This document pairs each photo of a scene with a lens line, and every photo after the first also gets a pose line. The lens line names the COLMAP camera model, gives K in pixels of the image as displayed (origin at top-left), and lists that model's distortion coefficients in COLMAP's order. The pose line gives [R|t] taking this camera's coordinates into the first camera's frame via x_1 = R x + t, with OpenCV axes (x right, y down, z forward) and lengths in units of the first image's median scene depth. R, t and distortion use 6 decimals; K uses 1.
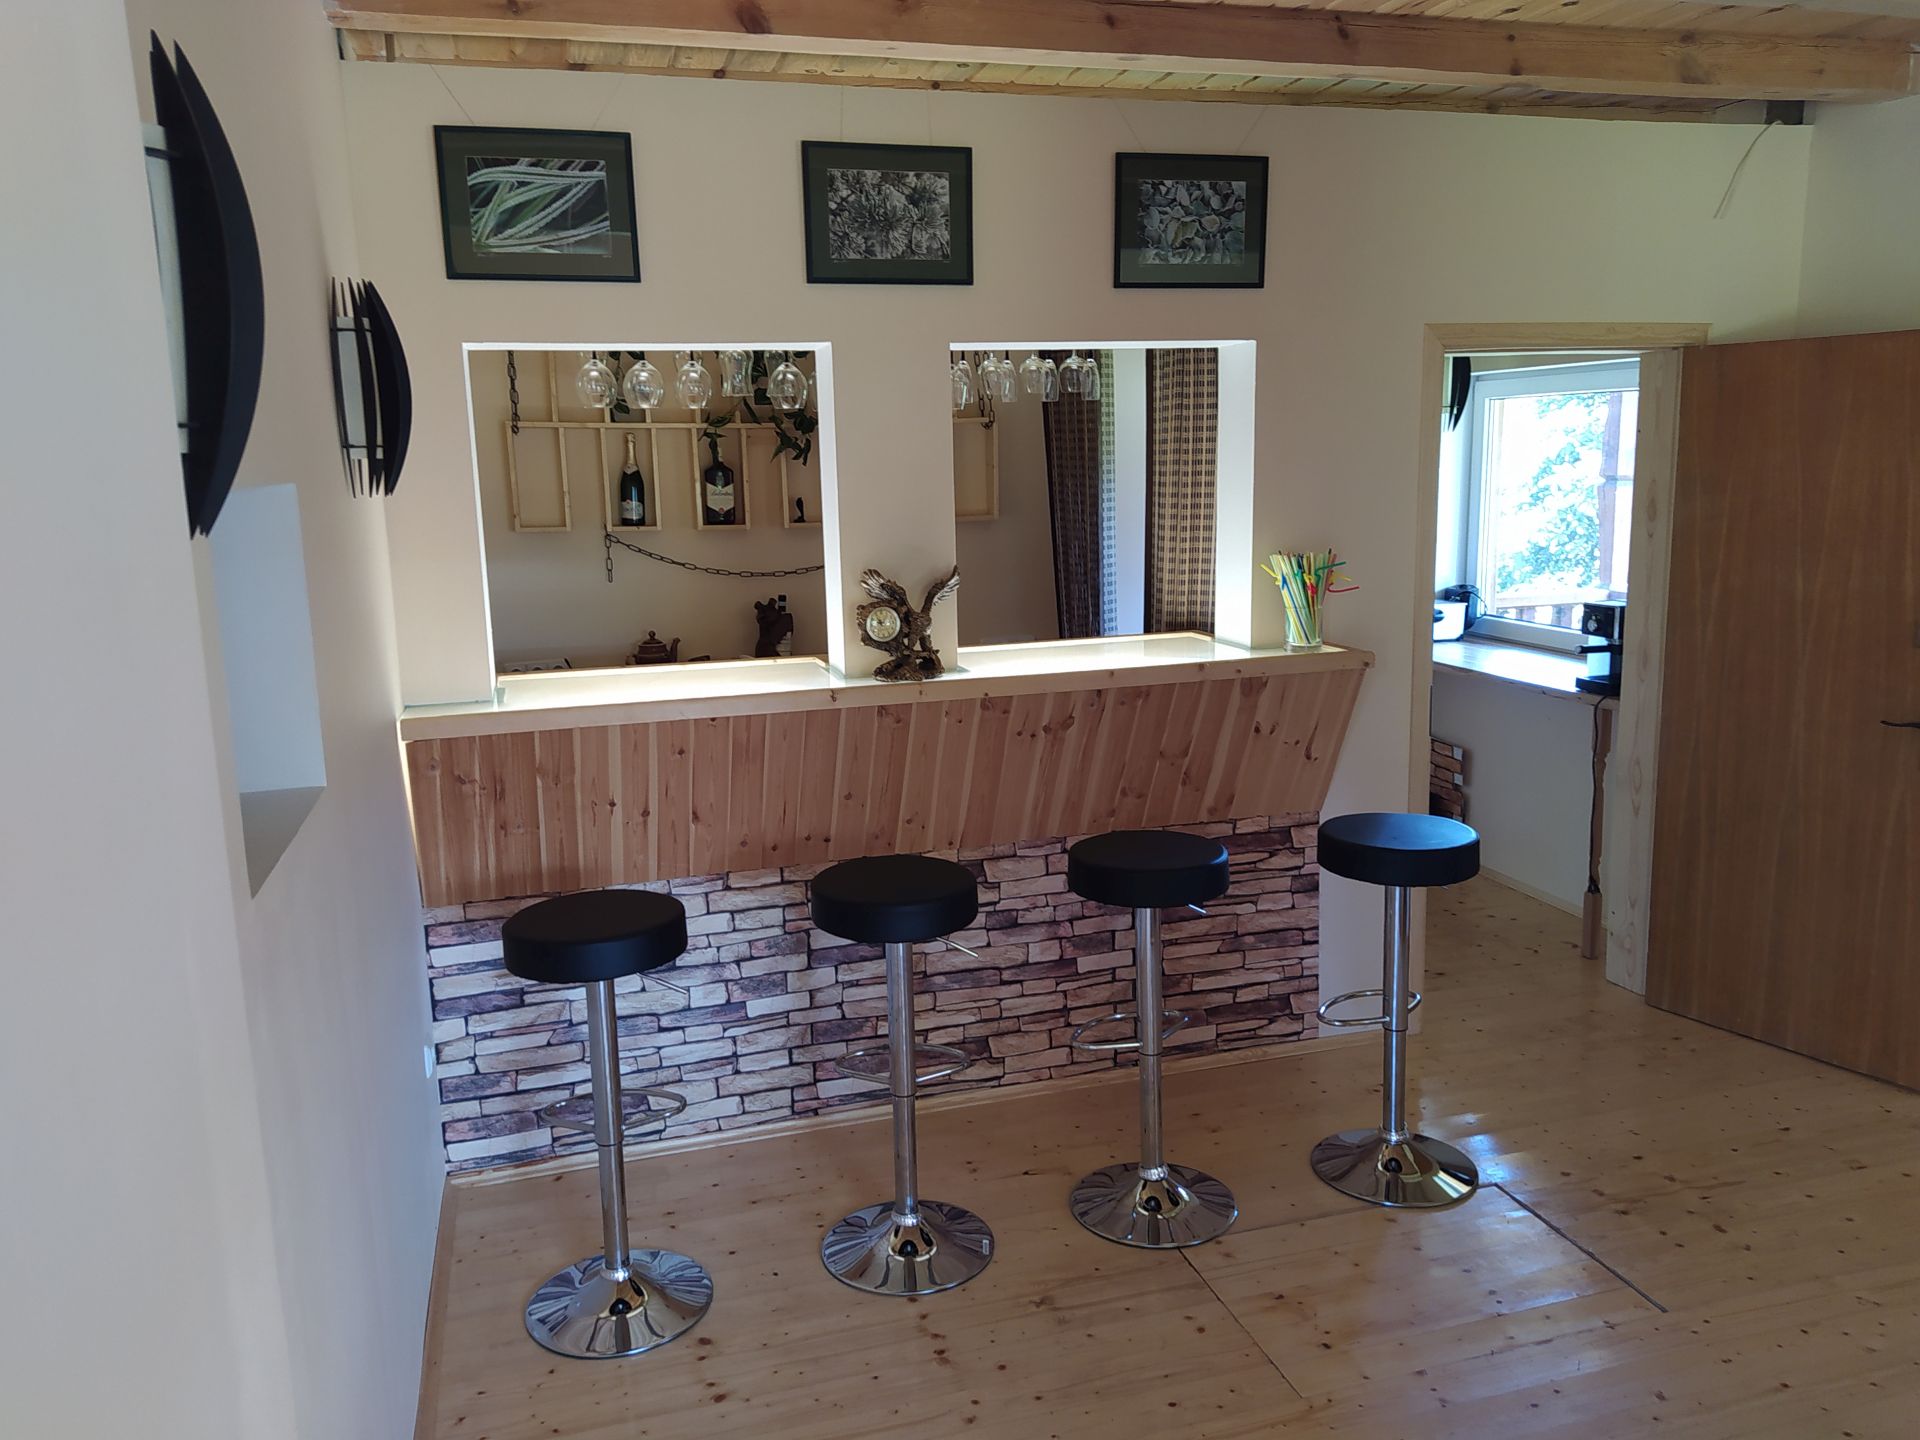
lens RADIAL K [[1451.5, 0, 959.5], [0, 1451.5, 715.5], [0, 0, 1]] dist [0.030344, -0.002989]
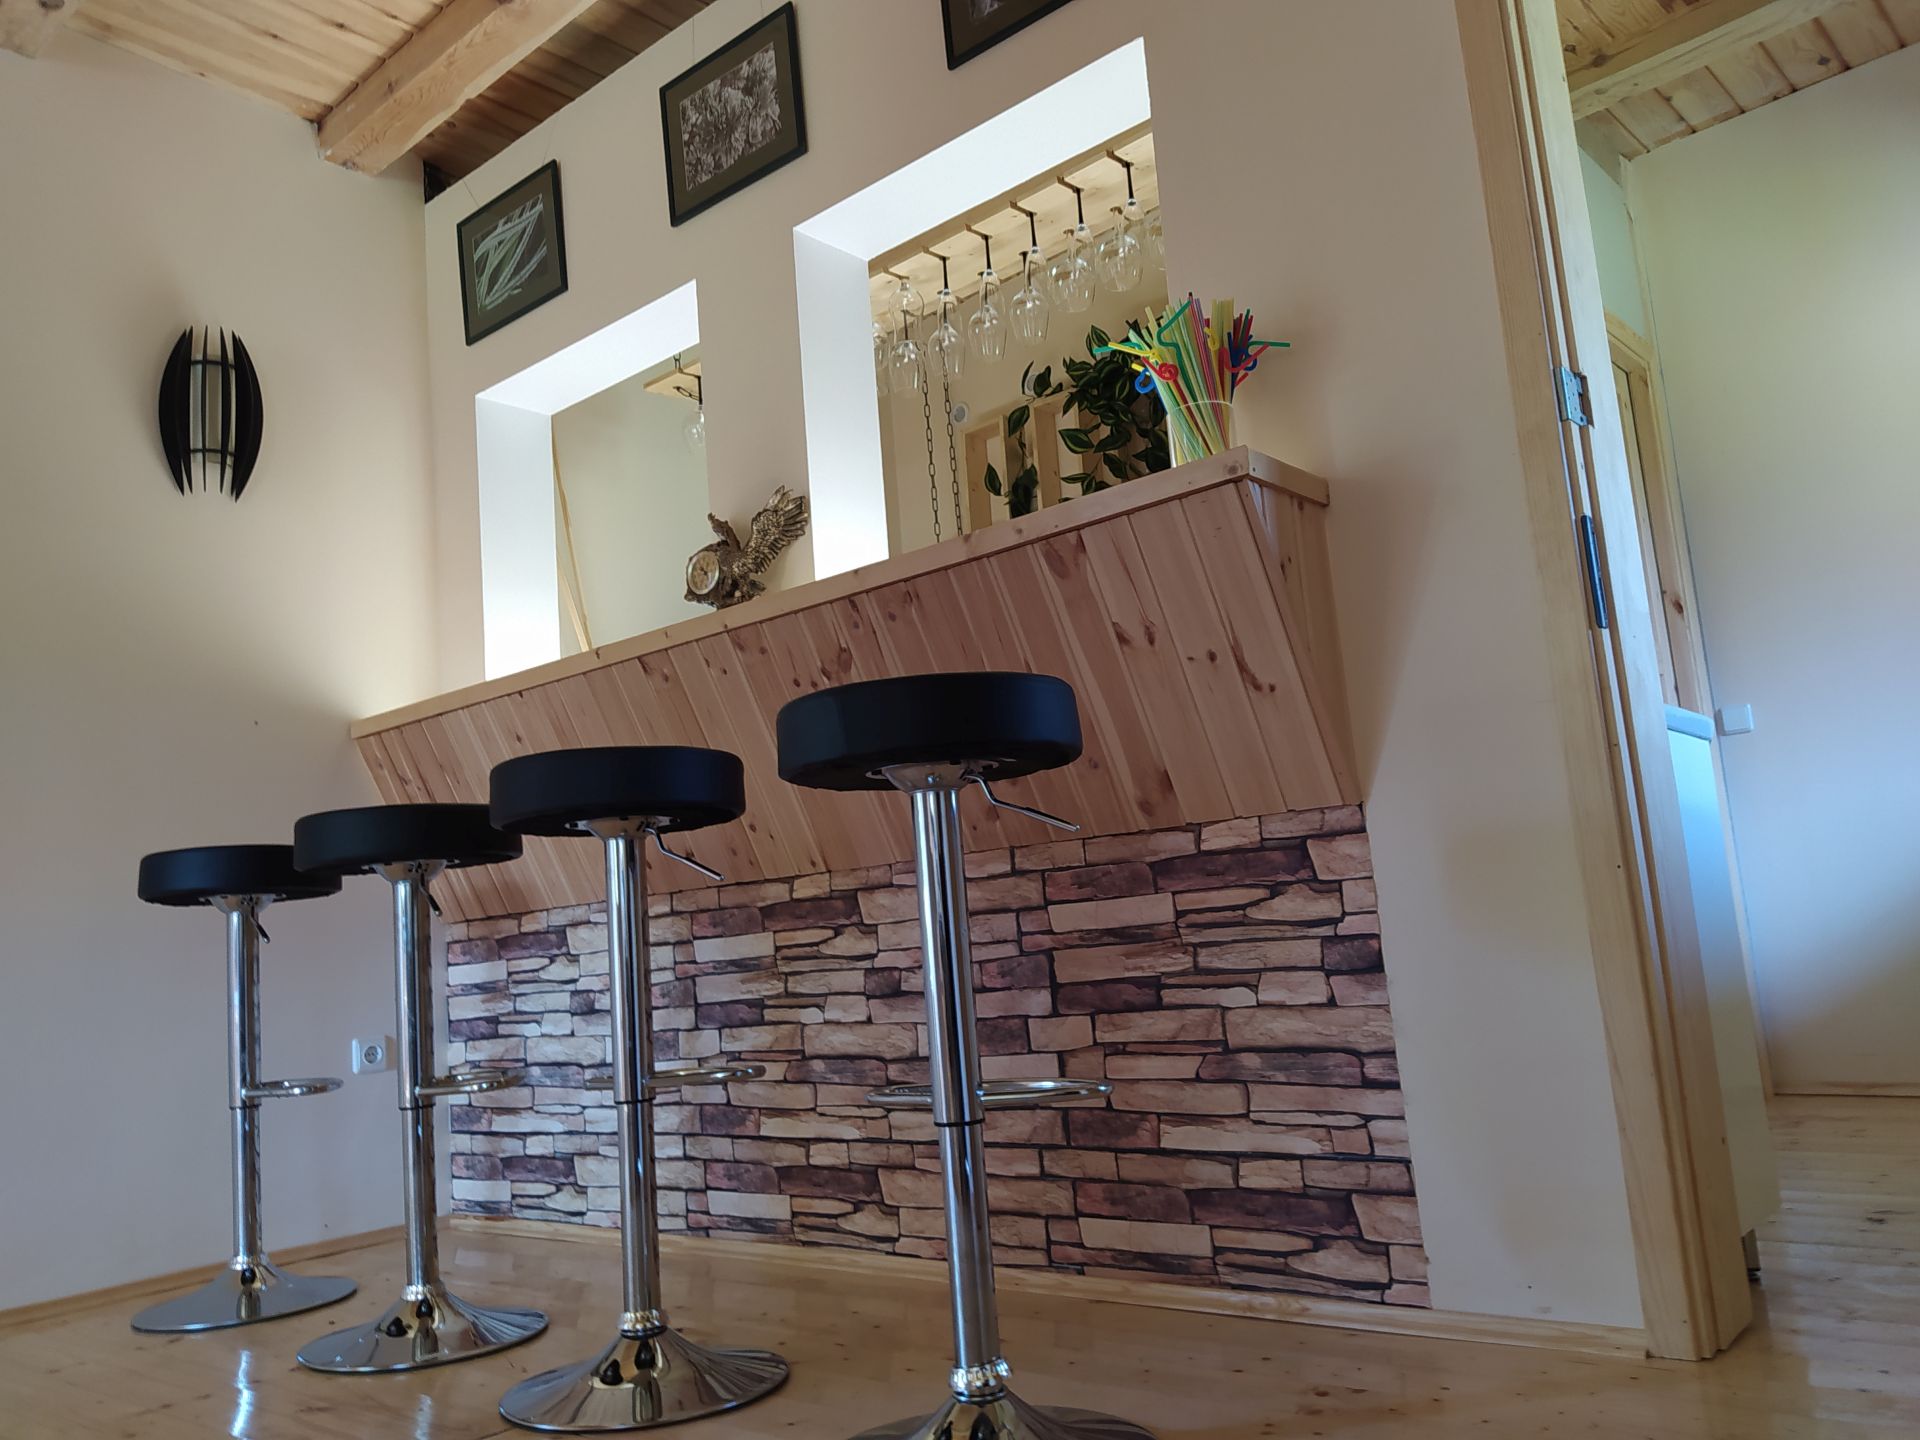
lens RADIAL K [[1451.5, 0, 959.5], [0, 1451.5, 715.5], [0, 0, 1]] dist [0.030344, -0.002989]
pose [[0.545927, -0.145239, -0.825148, 0.625839], [-0.081401, 0.971006, -0.224767, 0.169351], [0.833869, 0.189874, 0.518276, 0.657256]]
